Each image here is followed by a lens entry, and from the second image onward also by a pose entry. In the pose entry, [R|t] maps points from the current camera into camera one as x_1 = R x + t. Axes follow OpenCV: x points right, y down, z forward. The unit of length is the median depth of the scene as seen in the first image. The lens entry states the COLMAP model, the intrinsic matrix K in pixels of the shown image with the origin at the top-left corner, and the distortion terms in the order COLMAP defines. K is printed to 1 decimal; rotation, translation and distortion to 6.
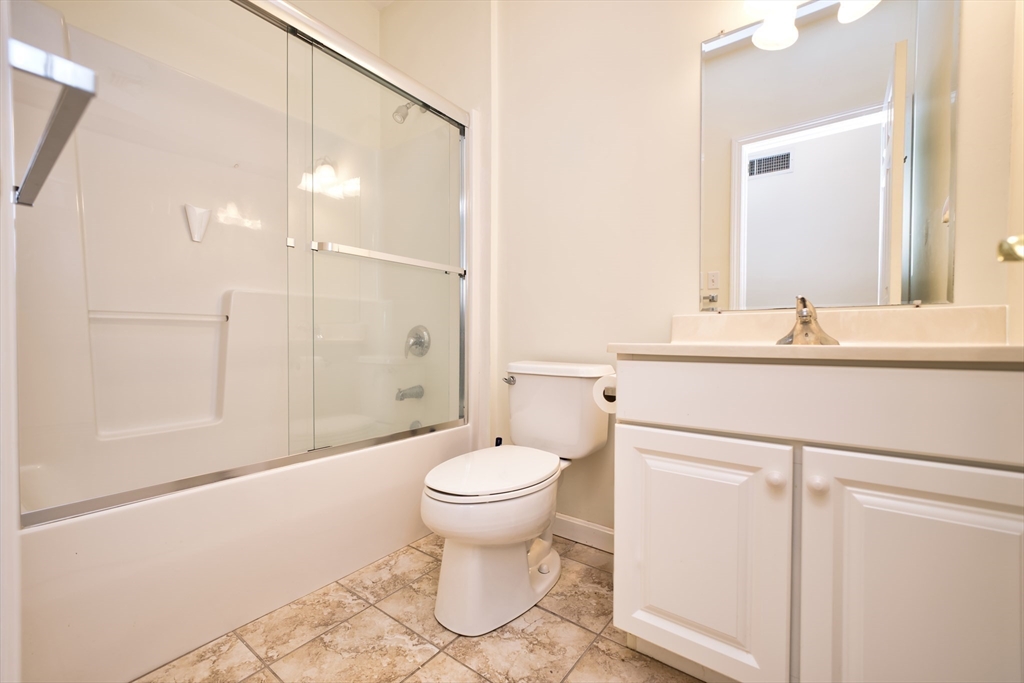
lens RADIAL K [[420.3, 0, 512.0], [0, 420.3, 341.5], [0, 0, 1]] dist [-0.007072, 0.000134]
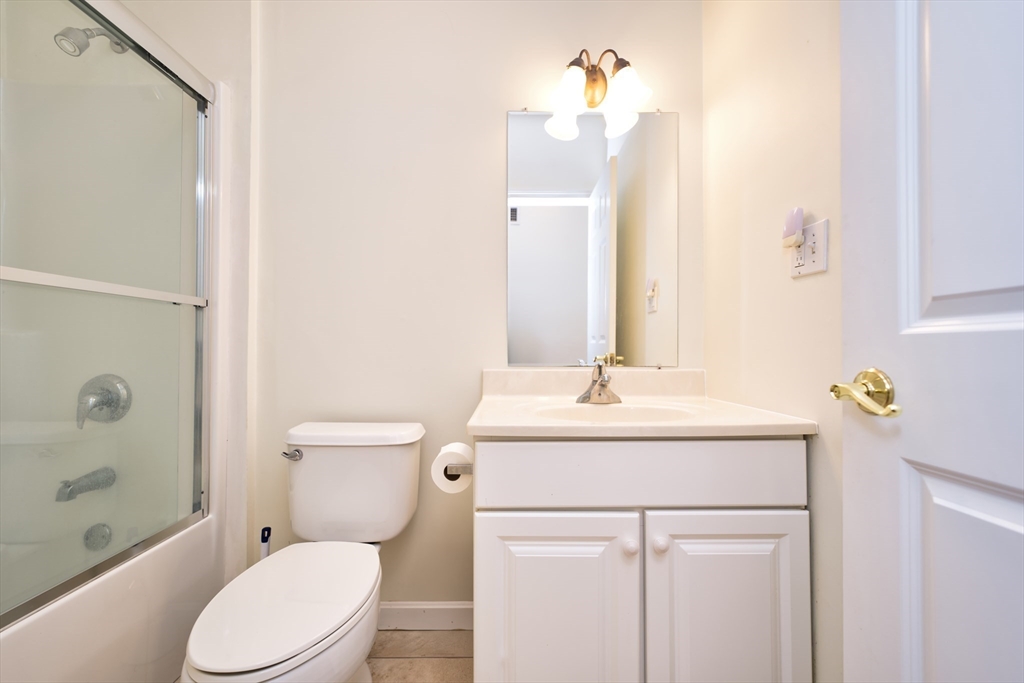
lens RADIAL K [[417.6, 0, 512.3], [0, 417.6, 344.4], [0, 0, 1]] dist [-0.000193, 0.000473]
pose [[0.799176, 0.006283, 0.601065, -0.131412], [0.005156, 0.999837, -0.017307, -0.085520], [-0.601075, 0.016930, 0.799013, 0.129551]]
